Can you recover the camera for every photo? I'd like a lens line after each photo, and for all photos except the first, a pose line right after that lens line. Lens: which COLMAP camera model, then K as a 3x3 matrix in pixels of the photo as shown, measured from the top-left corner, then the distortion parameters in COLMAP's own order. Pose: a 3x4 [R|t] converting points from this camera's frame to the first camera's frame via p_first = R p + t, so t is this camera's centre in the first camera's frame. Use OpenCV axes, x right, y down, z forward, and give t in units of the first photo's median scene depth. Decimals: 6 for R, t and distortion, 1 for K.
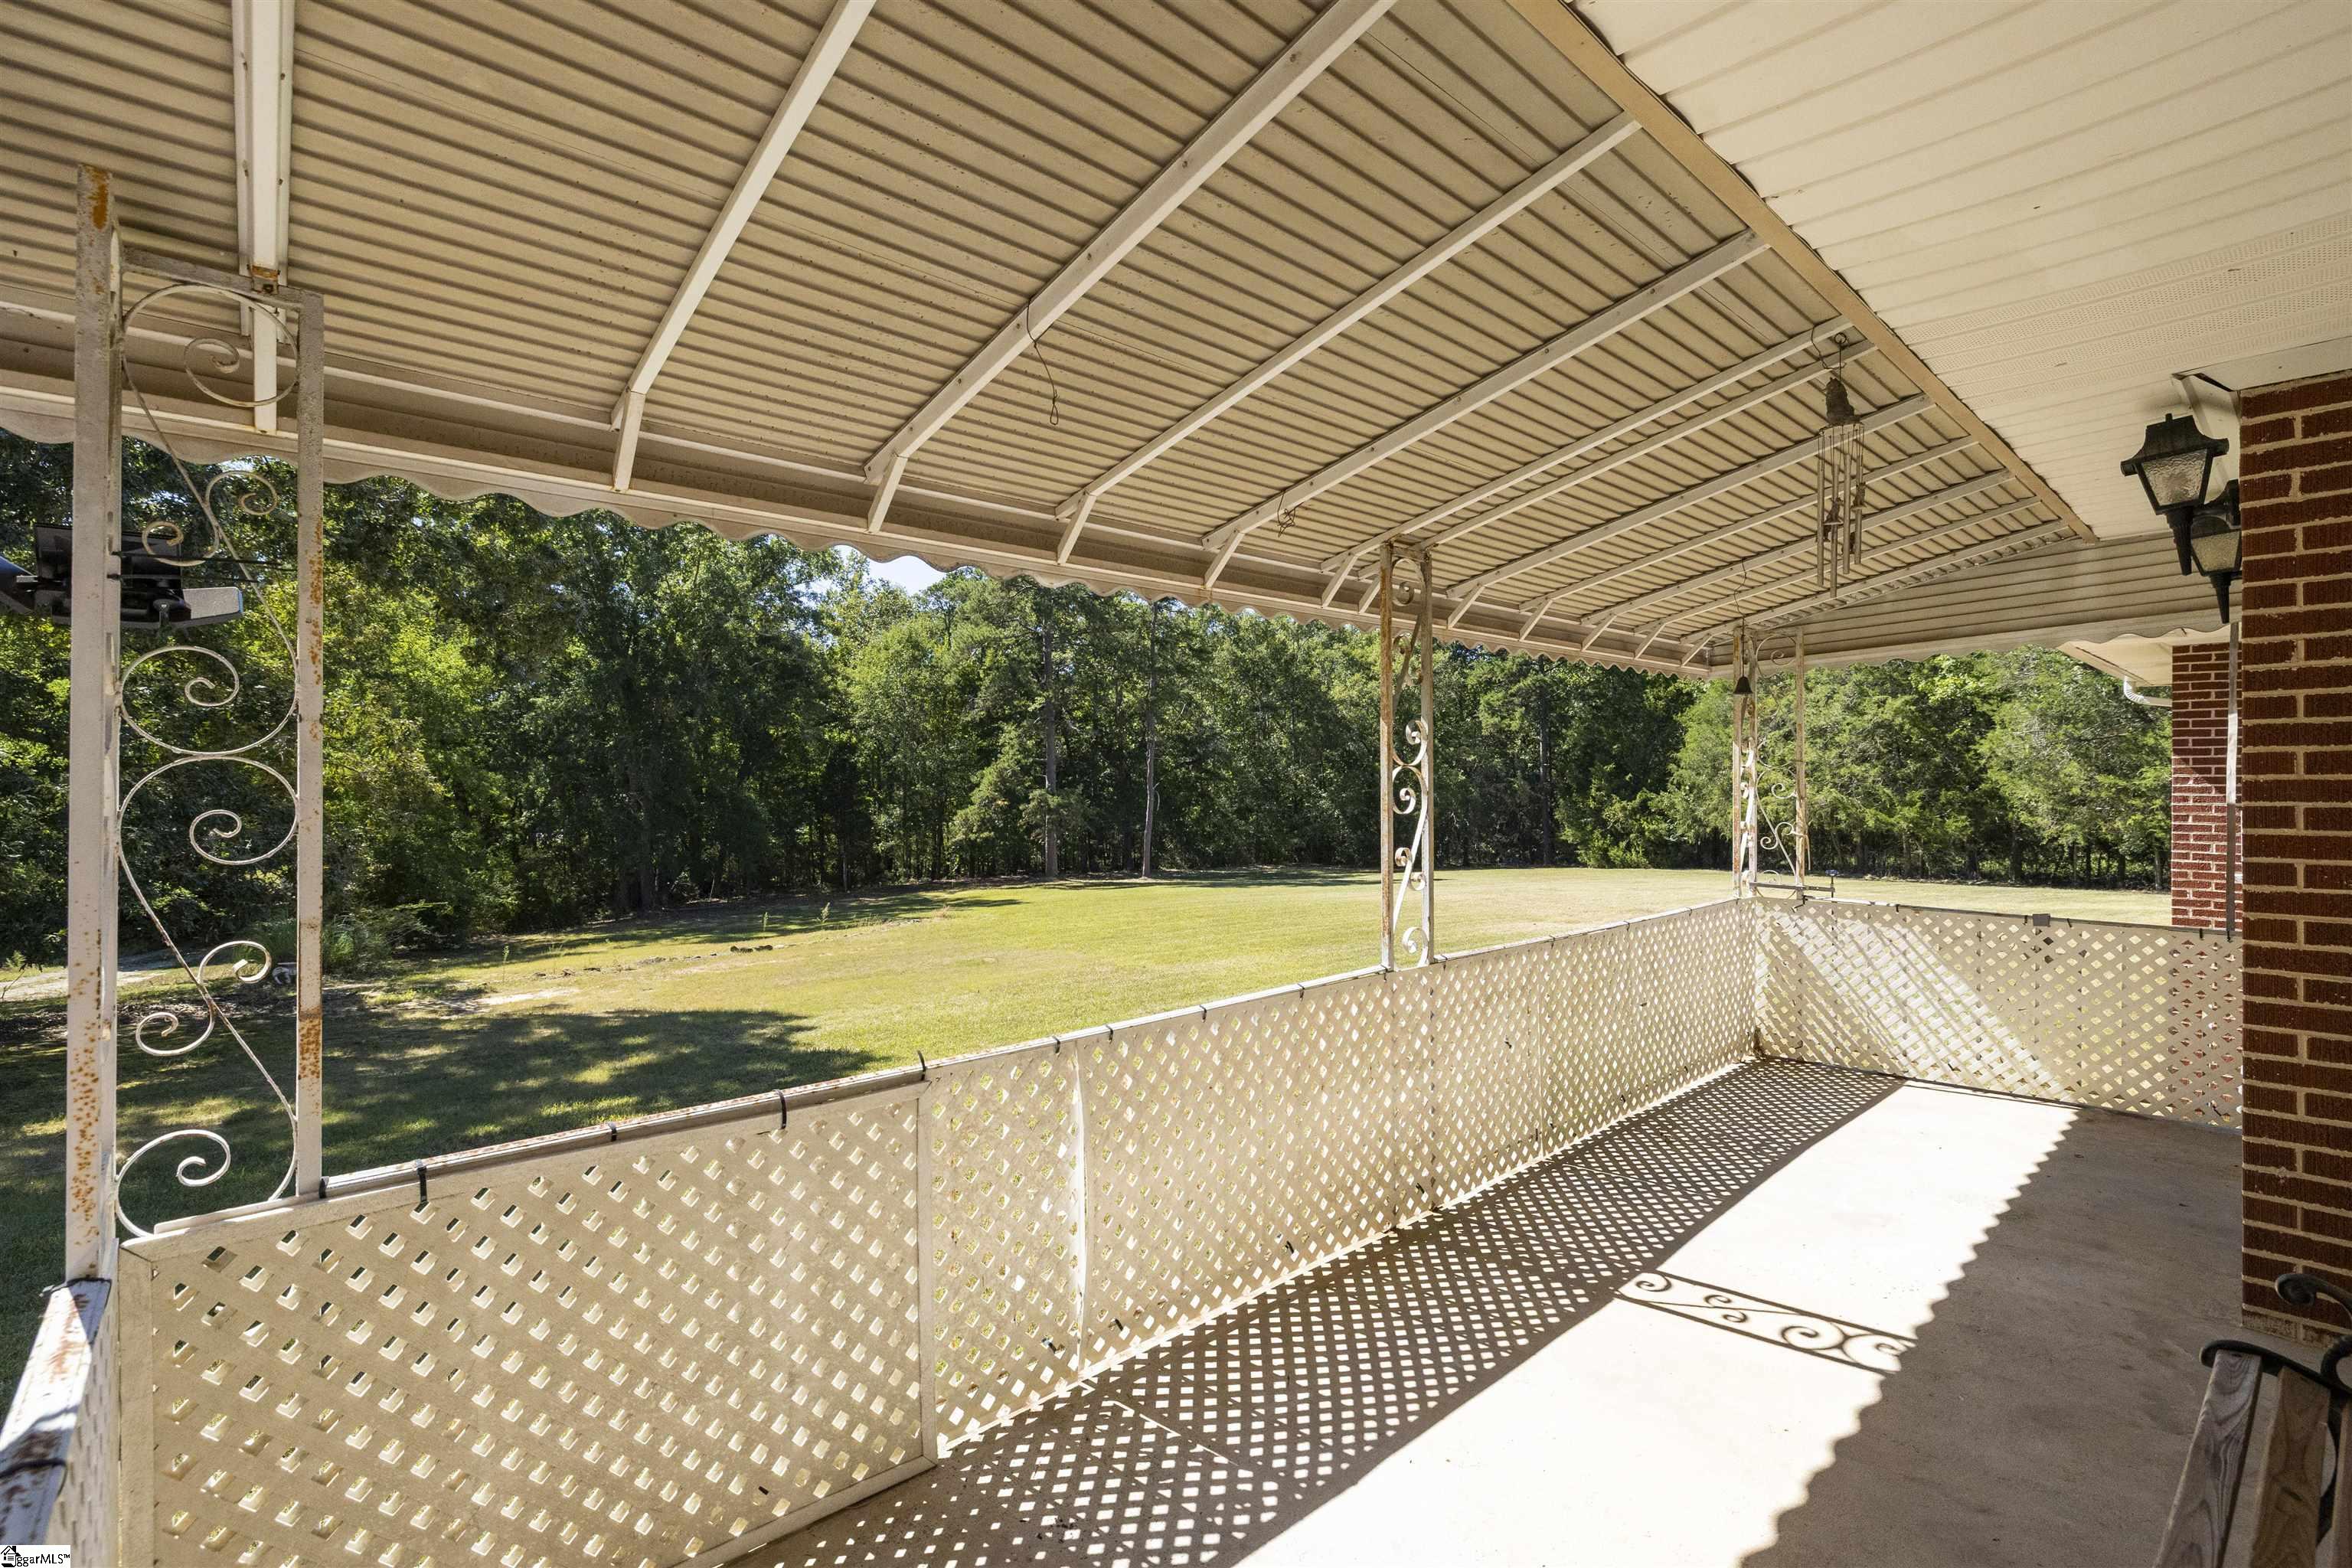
lens RADIAL K [[1029.3, 0, 1183.2], [0, 1029.3, 786.9], [0, 0, 1]] dist [0.005875, 0.000444]
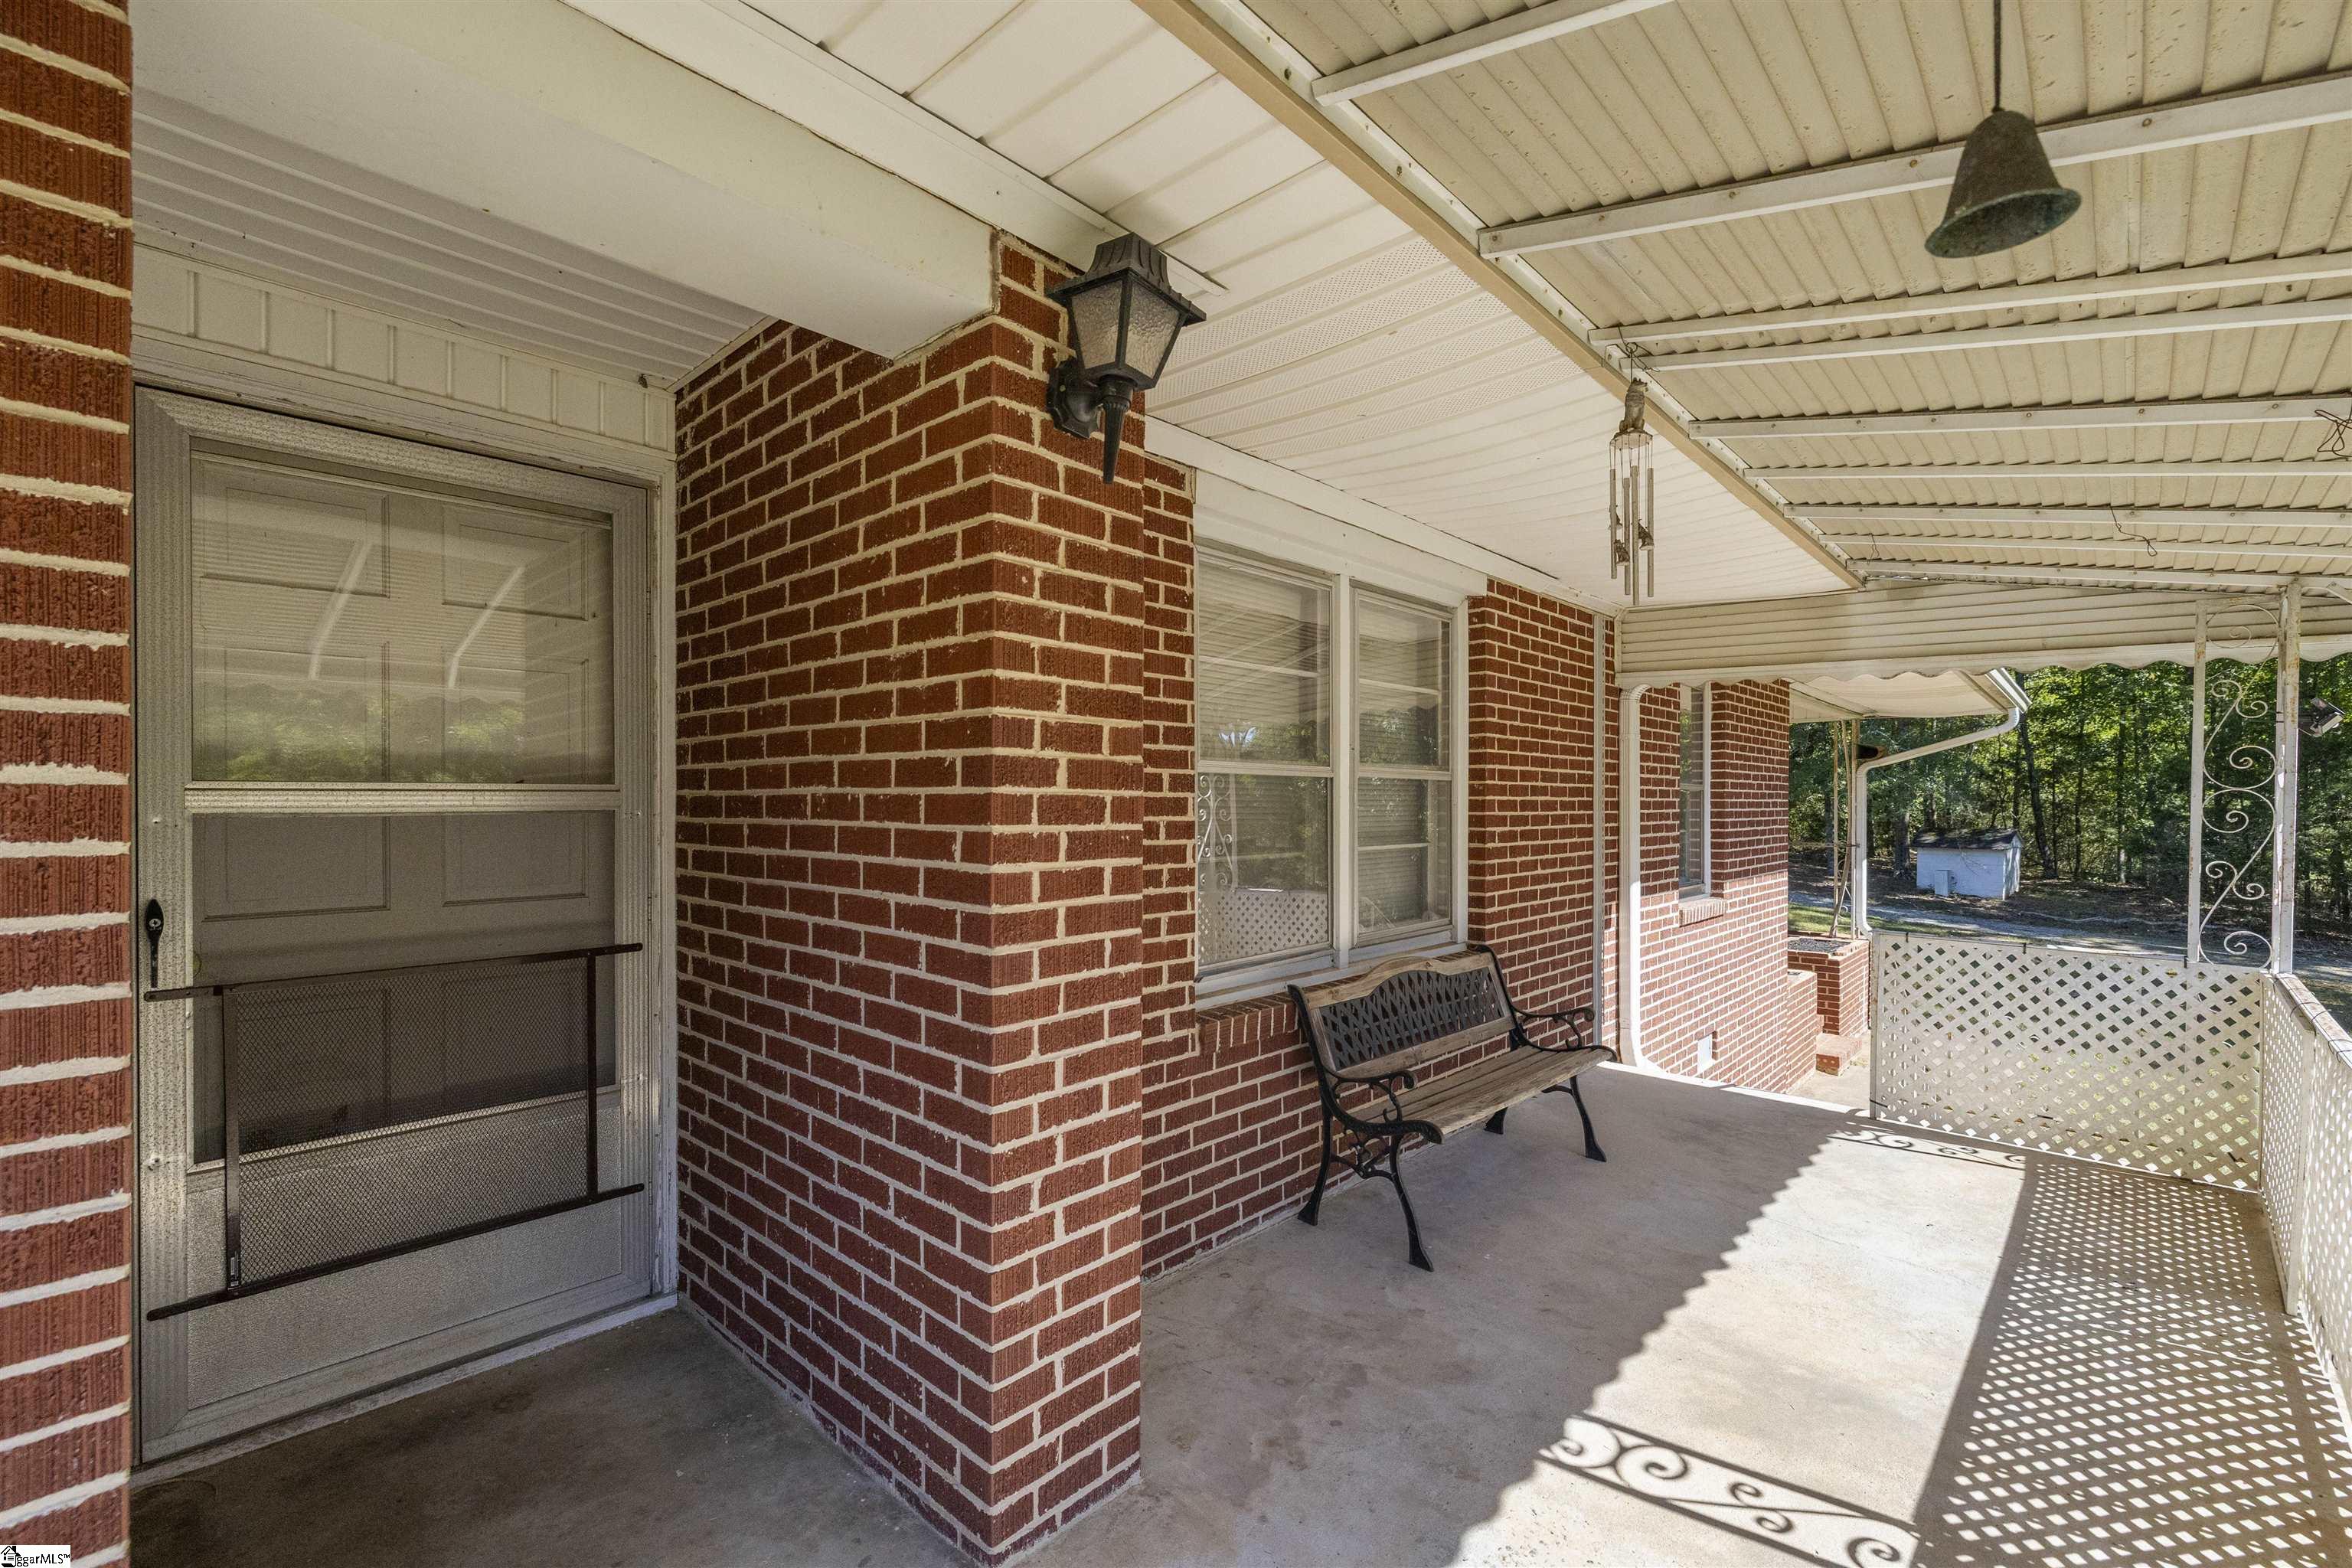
lens RADIAL K [[1029.3, 0, 1171.9], [0, 1029.3, 799.2], [0, 0, 1]] dist [0.005875, 0.000444]
pose [[-0.996858, -0.008852, -0.078712, 1.112345], [-0.009127, 0.999953, 0.003136, -0.008294], [0.078681, 0.003844, -0.996892, 1.877405]]
